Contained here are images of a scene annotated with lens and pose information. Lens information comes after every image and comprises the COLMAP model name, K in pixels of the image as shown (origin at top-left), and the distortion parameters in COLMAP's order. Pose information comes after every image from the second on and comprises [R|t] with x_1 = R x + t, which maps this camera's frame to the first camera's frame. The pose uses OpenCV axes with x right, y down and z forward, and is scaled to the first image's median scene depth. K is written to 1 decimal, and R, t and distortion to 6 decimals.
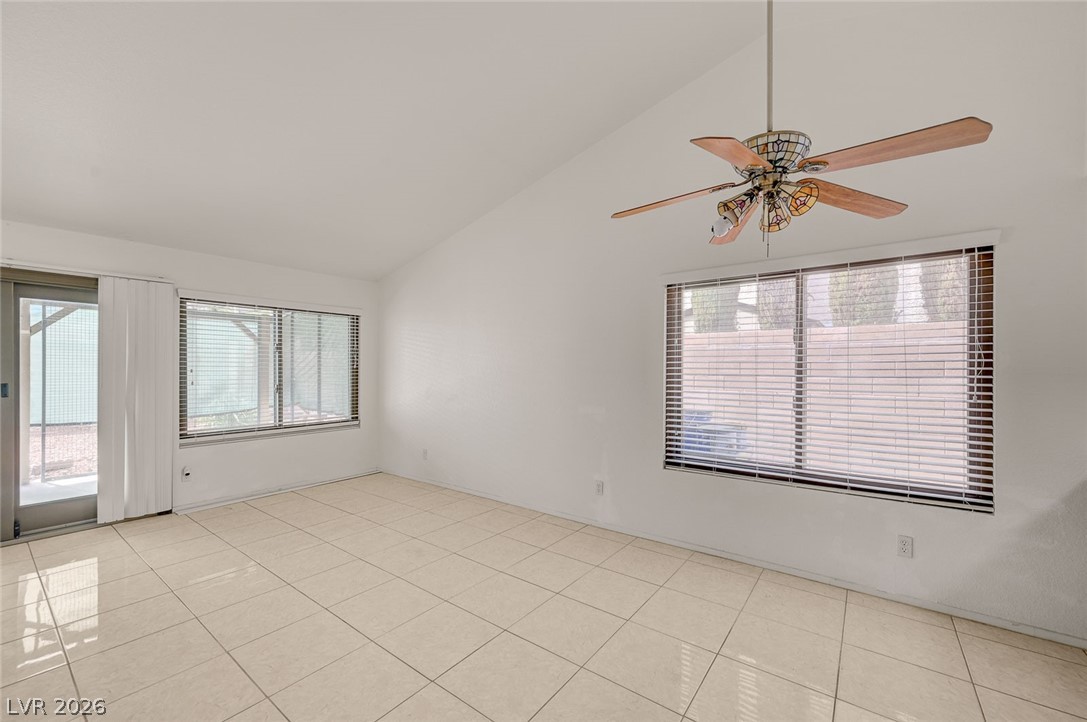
lens RADIAL K [[434.1, 0, 547.0], [0, 434.1, 374.9], [0, 0, 1]] dist [-0.001967, -0.000177]
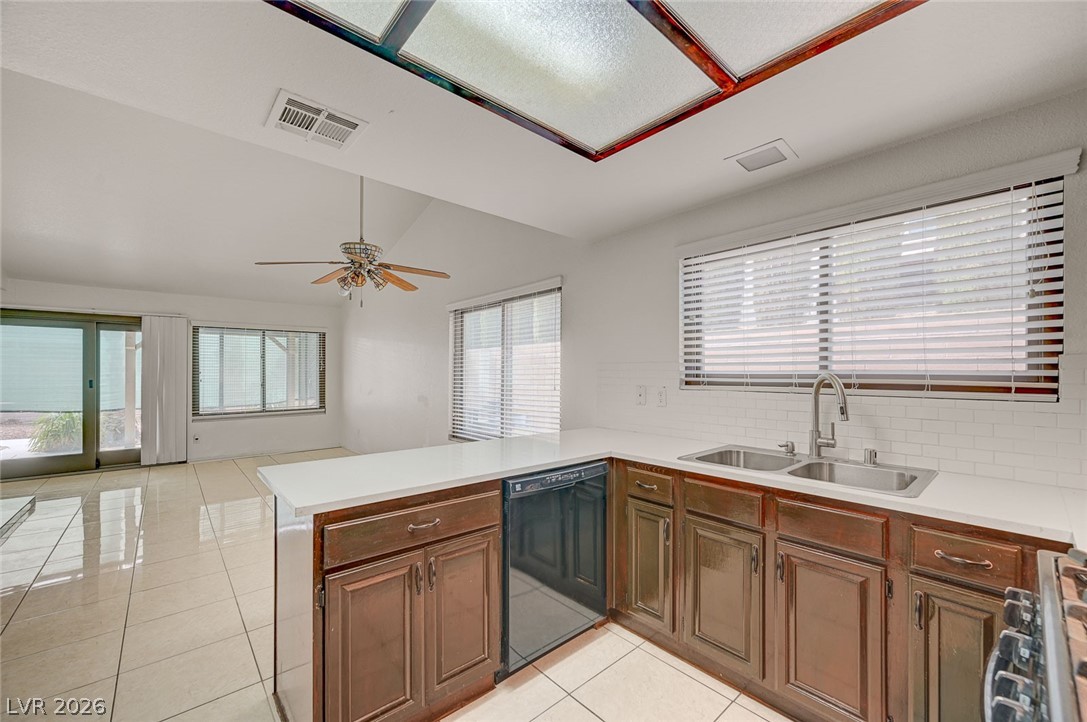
lens RADIAL K [[434.1, 0, 547.0], [0, 434.1, 374.9], [0, 0, 1]] dist [-0.001967, -0.000177]
pose [[0.979393, -0.002423, -0.201951, 0.757068], [0.001147, 0.999979, -0.006434, 0.010802], [0.201963, 0.006070, 0.979374, -0.287605]]
